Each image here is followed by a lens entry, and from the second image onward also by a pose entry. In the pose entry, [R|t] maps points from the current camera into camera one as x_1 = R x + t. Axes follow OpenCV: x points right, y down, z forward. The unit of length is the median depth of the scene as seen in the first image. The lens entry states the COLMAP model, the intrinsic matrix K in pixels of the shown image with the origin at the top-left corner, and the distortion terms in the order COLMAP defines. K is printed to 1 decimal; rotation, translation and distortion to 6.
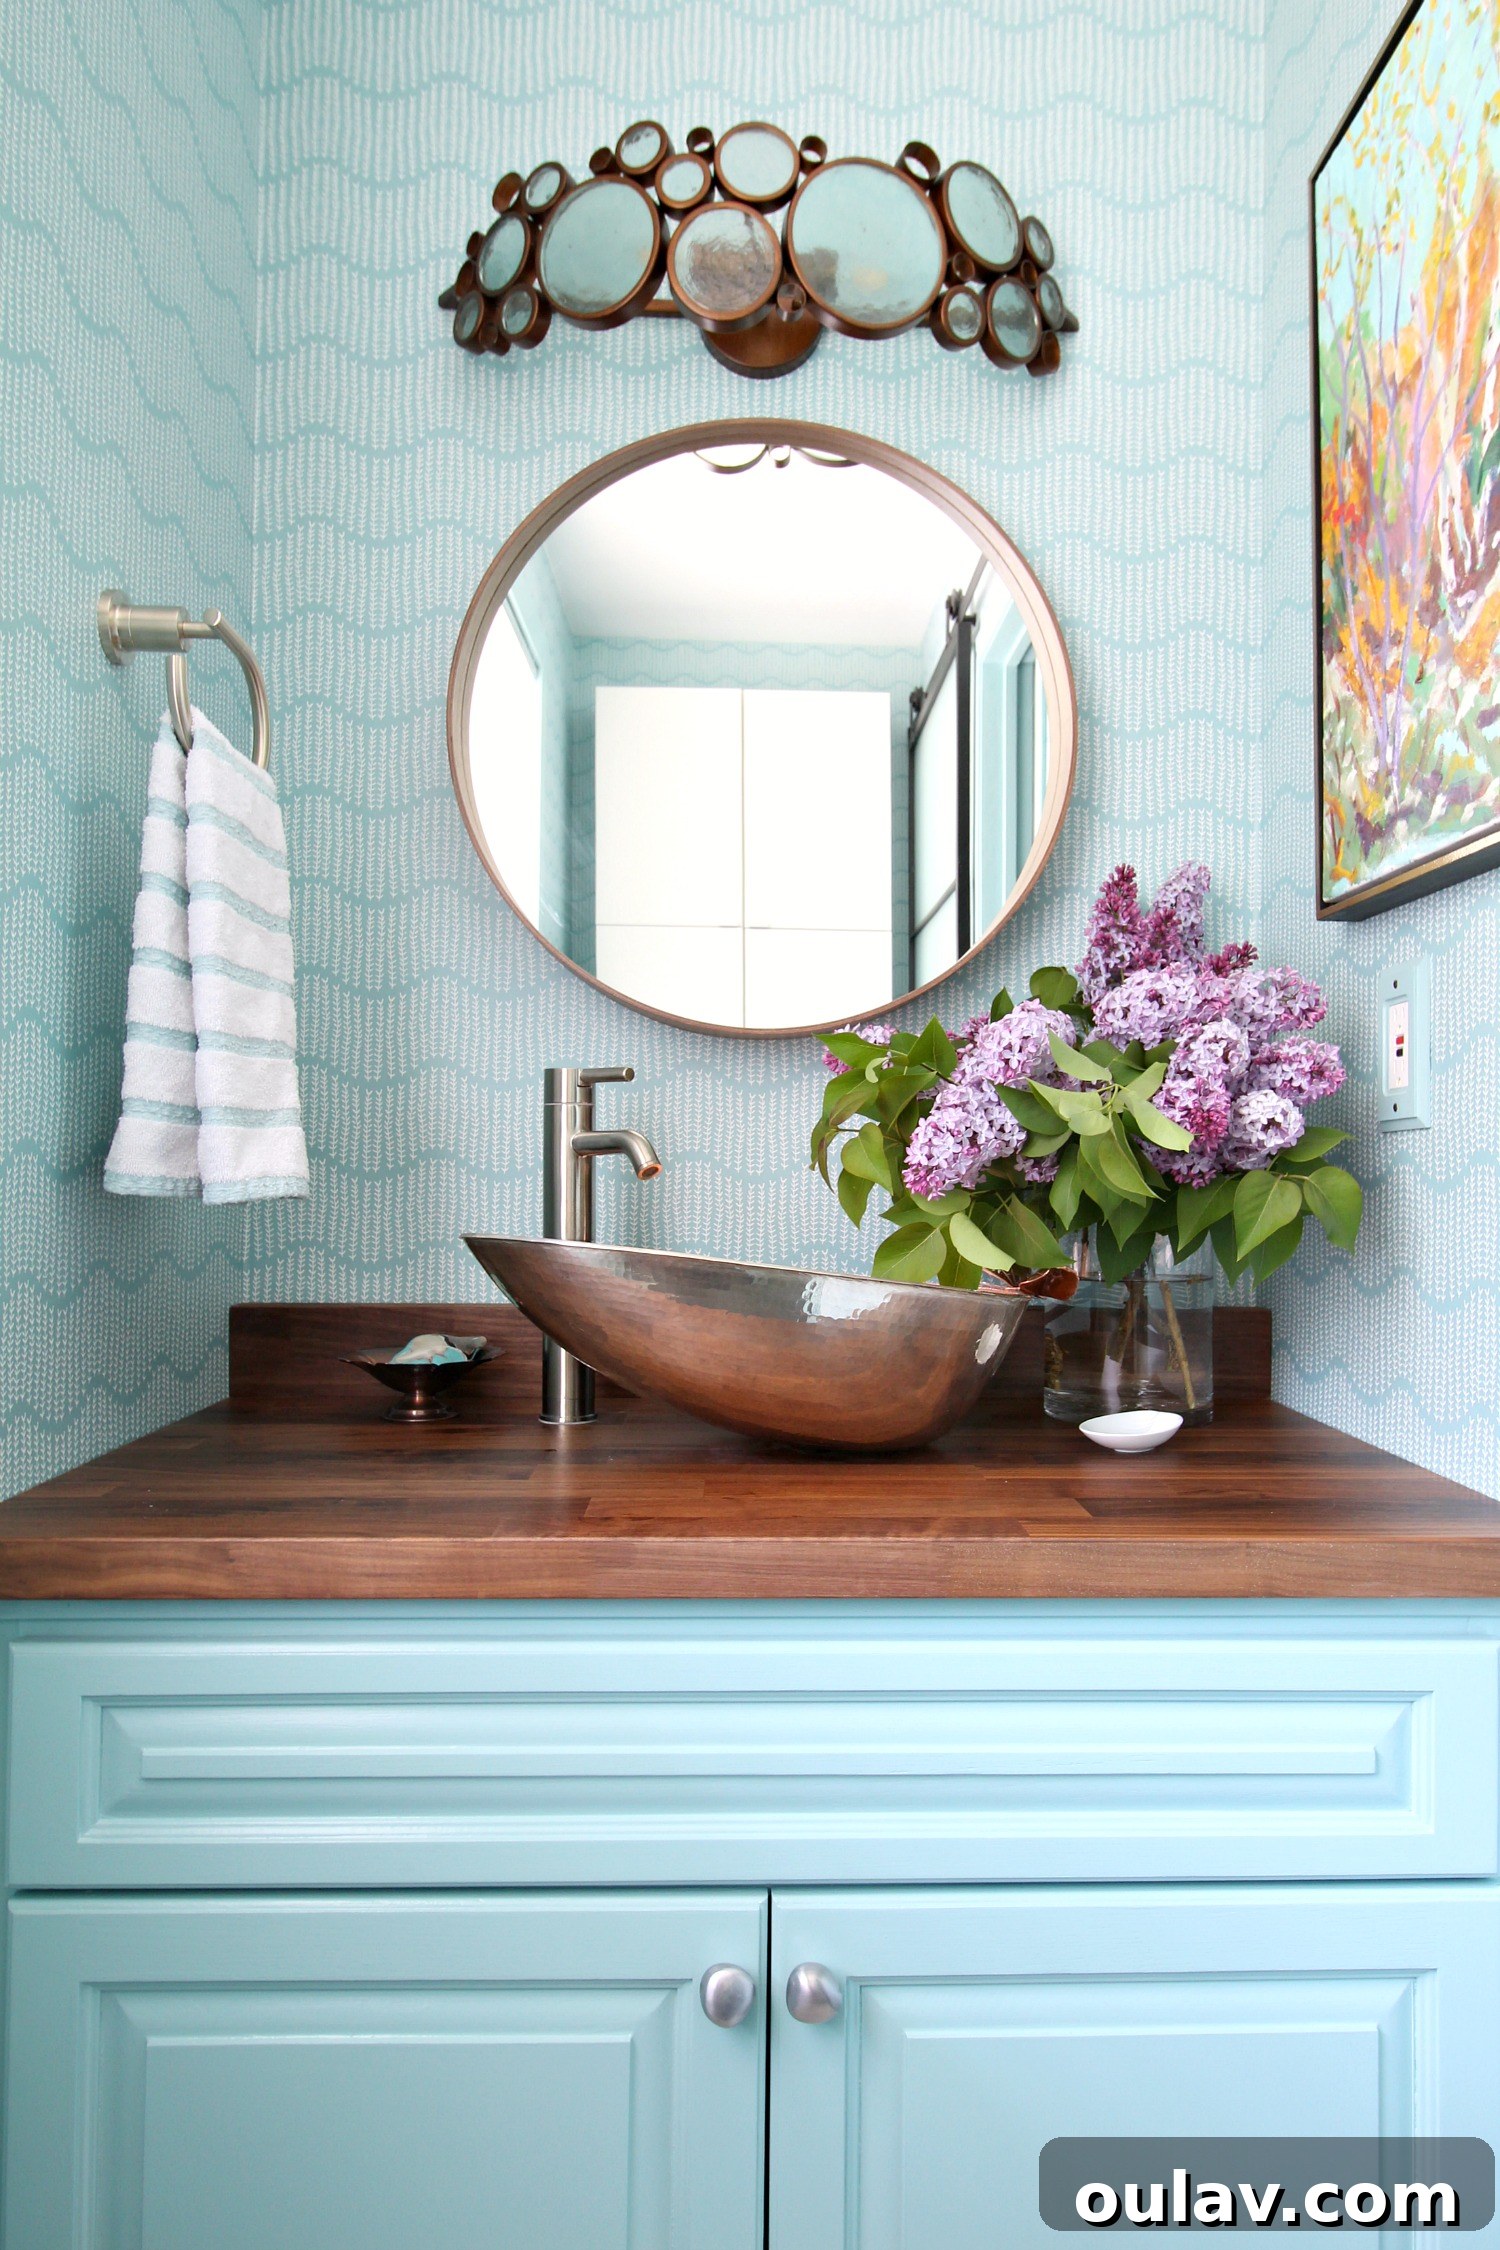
lens RADIAL K [[1471.9, 0, 764.5], [0, 1471.9, 1130.7], [0, 0, 1]] dist [0.011449, -0.006366]
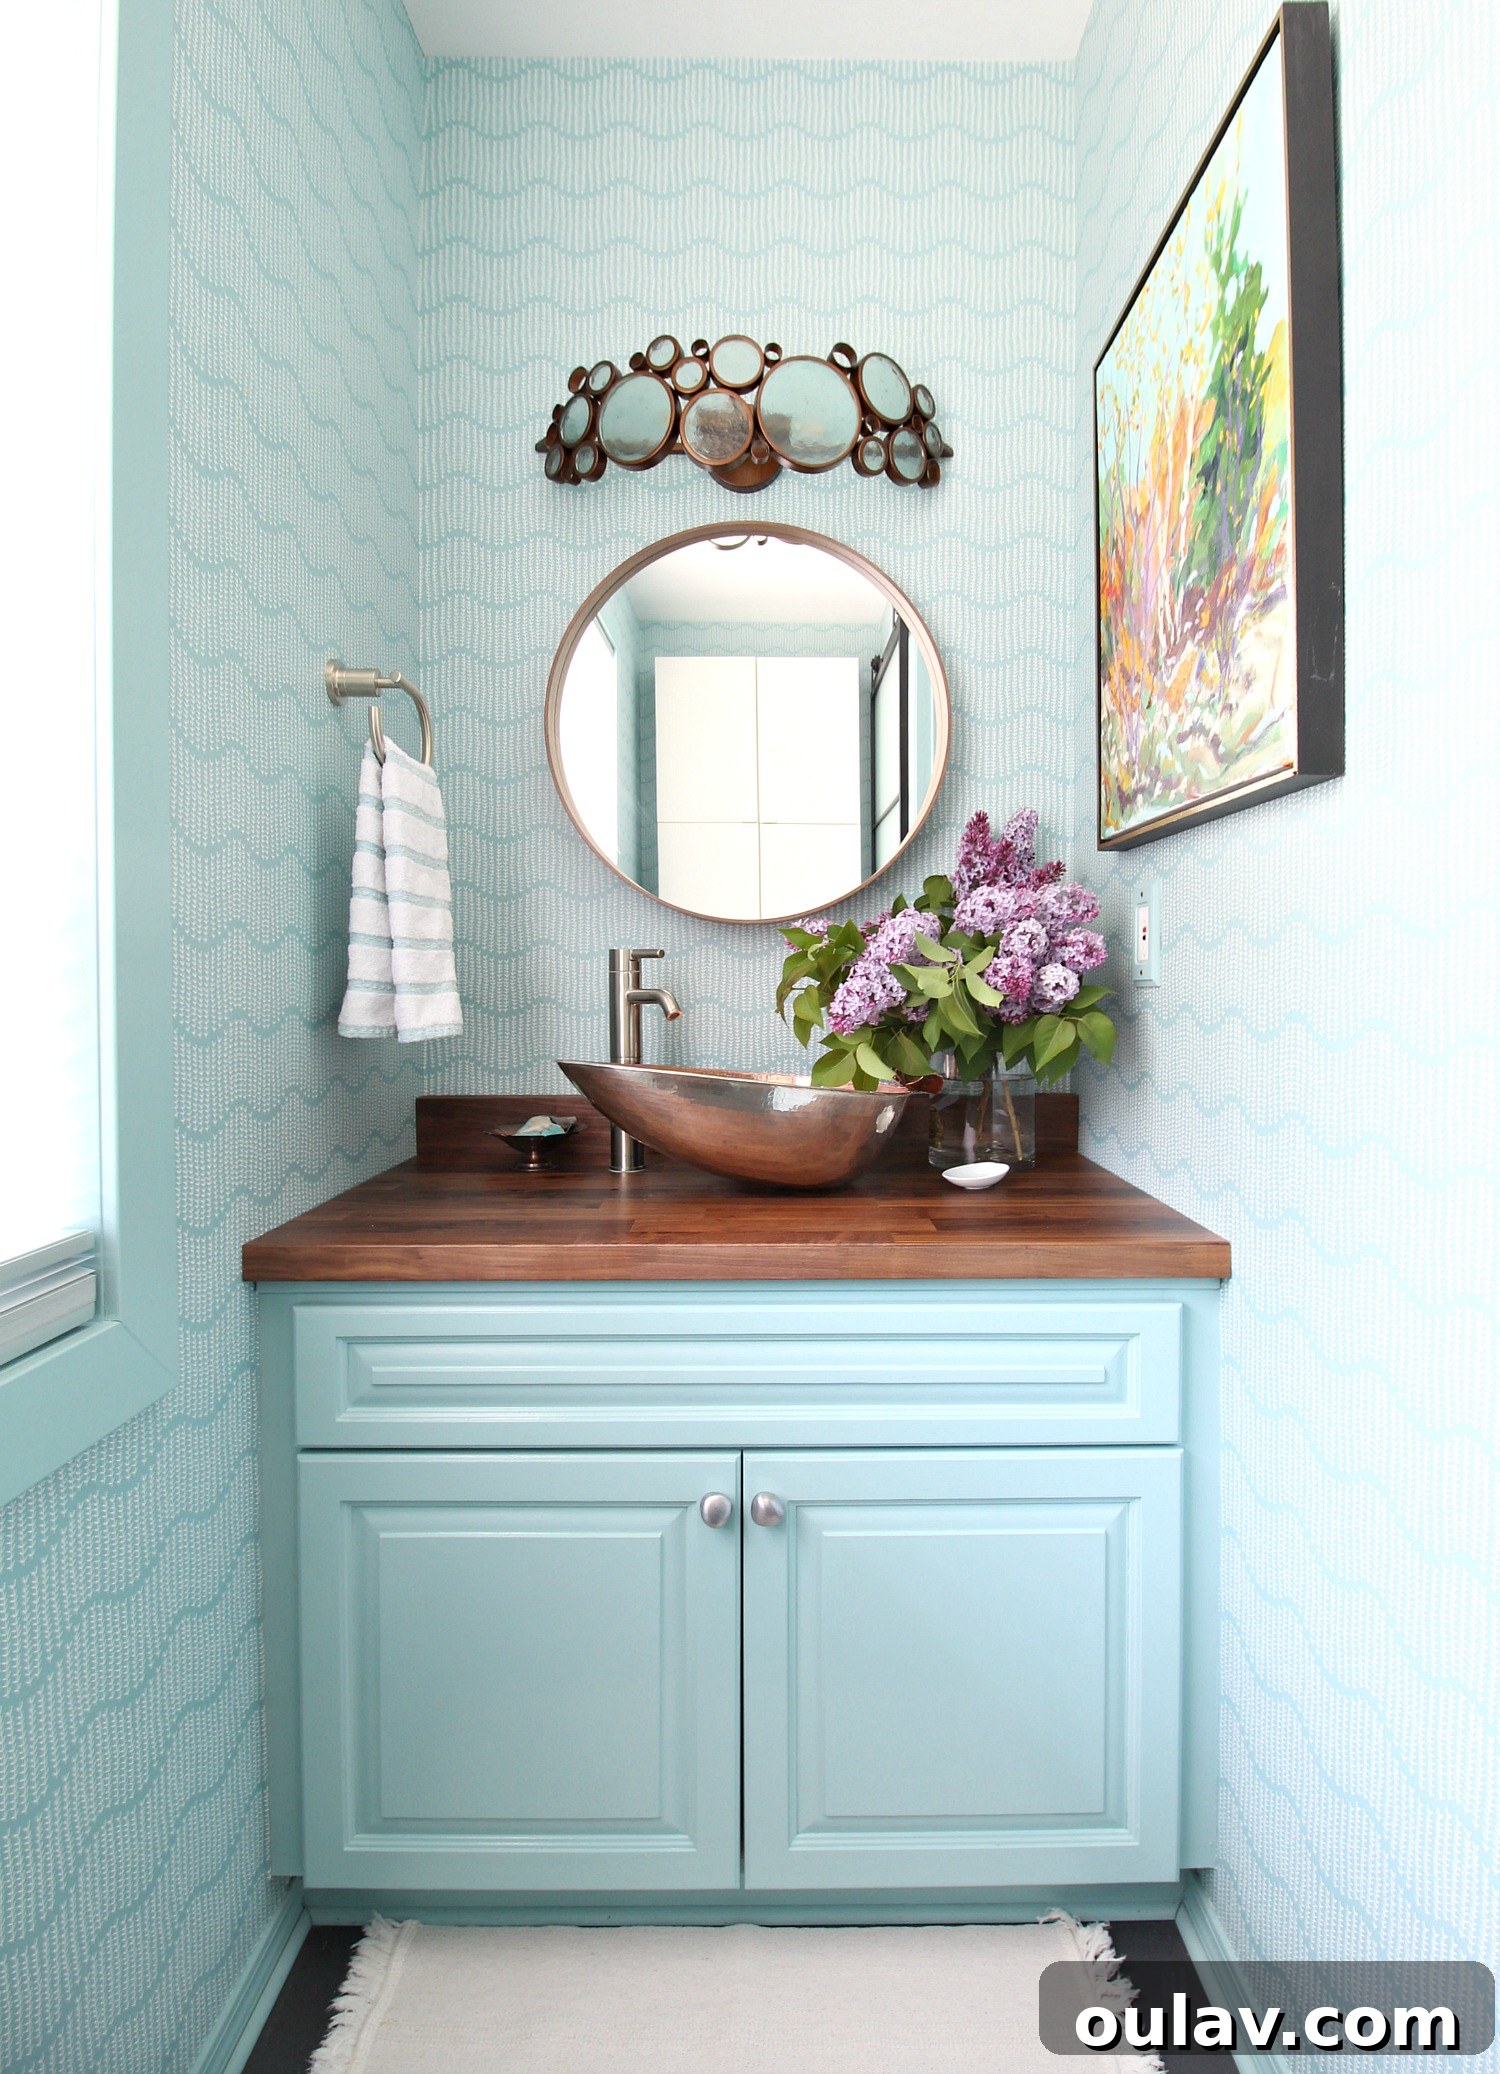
lens RADIAL K [[1049.6, 0, 761.4], [0, 1049.6, 990.1], [0, 0, 1]] dist [0.000074, -0.002294]
pose [[0.999594, -0.009648, -0.026819, 0.050325], [0.010676, 0.999204, 0.038435, -0.045477], [0.026427, -0.038706, 0.998901, -0.141195]]
